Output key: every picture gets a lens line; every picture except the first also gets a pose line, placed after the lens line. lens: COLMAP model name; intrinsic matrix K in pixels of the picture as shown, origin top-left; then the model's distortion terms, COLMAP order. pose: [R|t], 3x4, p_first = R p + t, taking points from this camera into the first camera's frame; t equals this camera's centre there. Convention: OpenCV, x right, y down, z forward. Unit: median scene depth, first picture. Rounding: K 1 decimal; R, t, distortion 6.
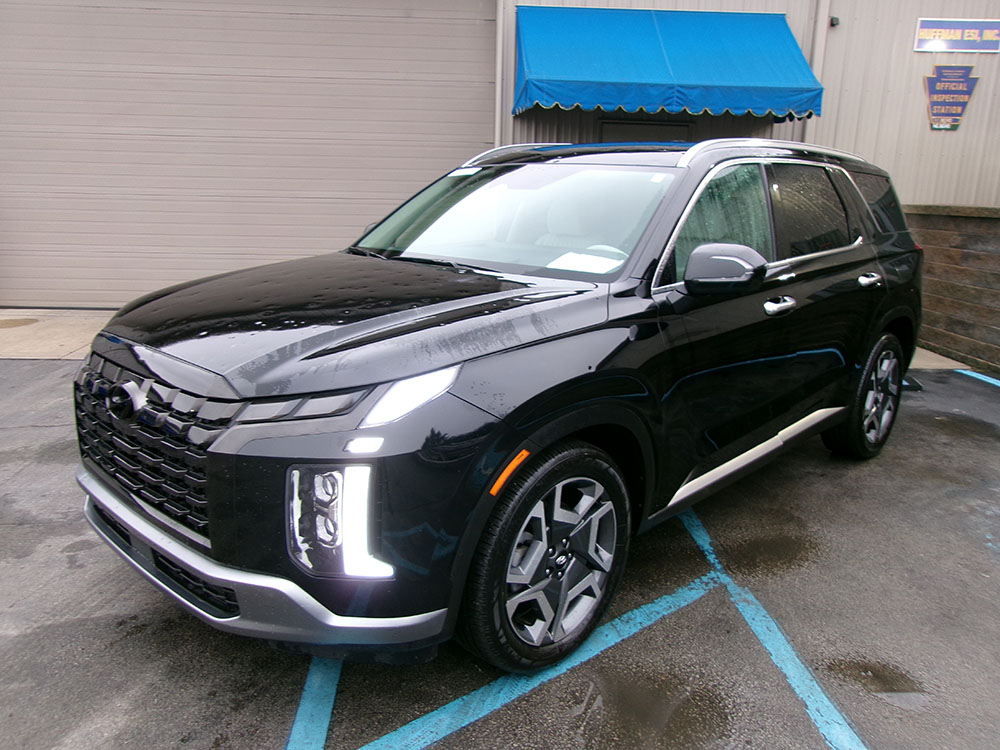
lens RADIAL K [[767.0, 0, 496.7], [0, 767.0, 379.6], [0, 0, 1]] dist [-0.022042, 0.042281]
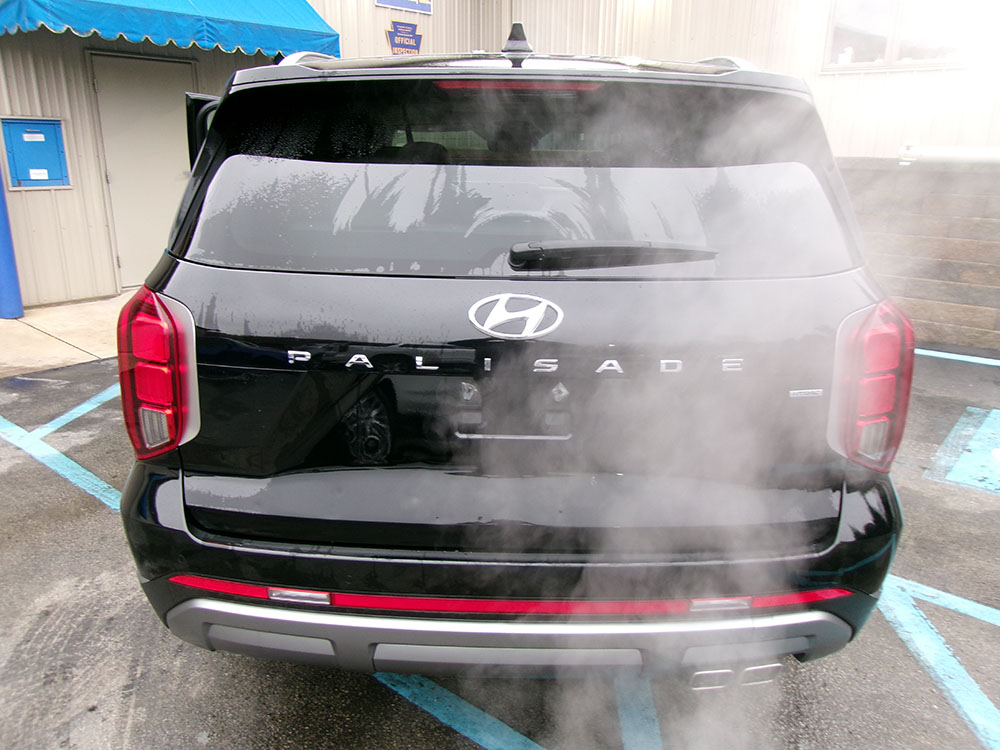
lens RADIAL K [[769.5, 0, 500.0], [0, 769.5, 375.0], [0, 0, 1]] dist [-0.010929, 0.012595]
pose [[0.684917, -0.225422, 0.692873, -0.245933], [0.179923, 0.973815, 0.138968, -0.039471], [-0.706057, 0.029483, 0.707541, 0.130568]]
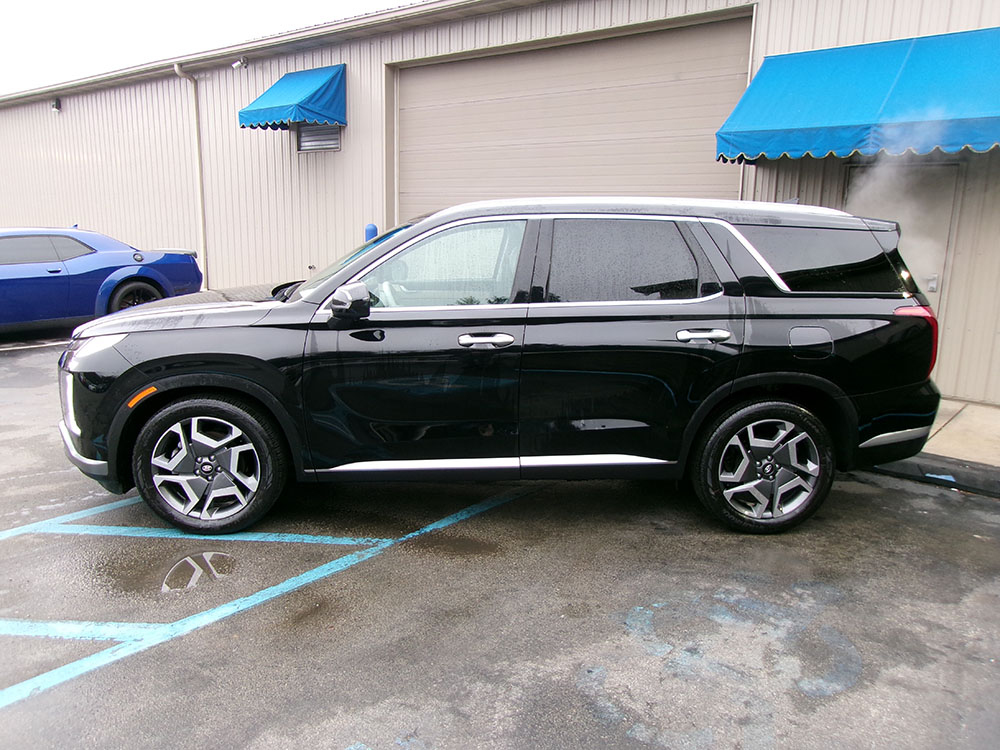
lens RADIAL K [[767.0, 0, 496.7], [0, 767.0, 379.6], [0, 0, 1]] dist [-0.022042, 0.042281]
pose [[0.731760, 0.135783, -0.667900, 0.553979], [-0.169764, 0.985381, 0.014331, -0.026251], [0.660082, 0.102899, 0.744113, 0.064662]]
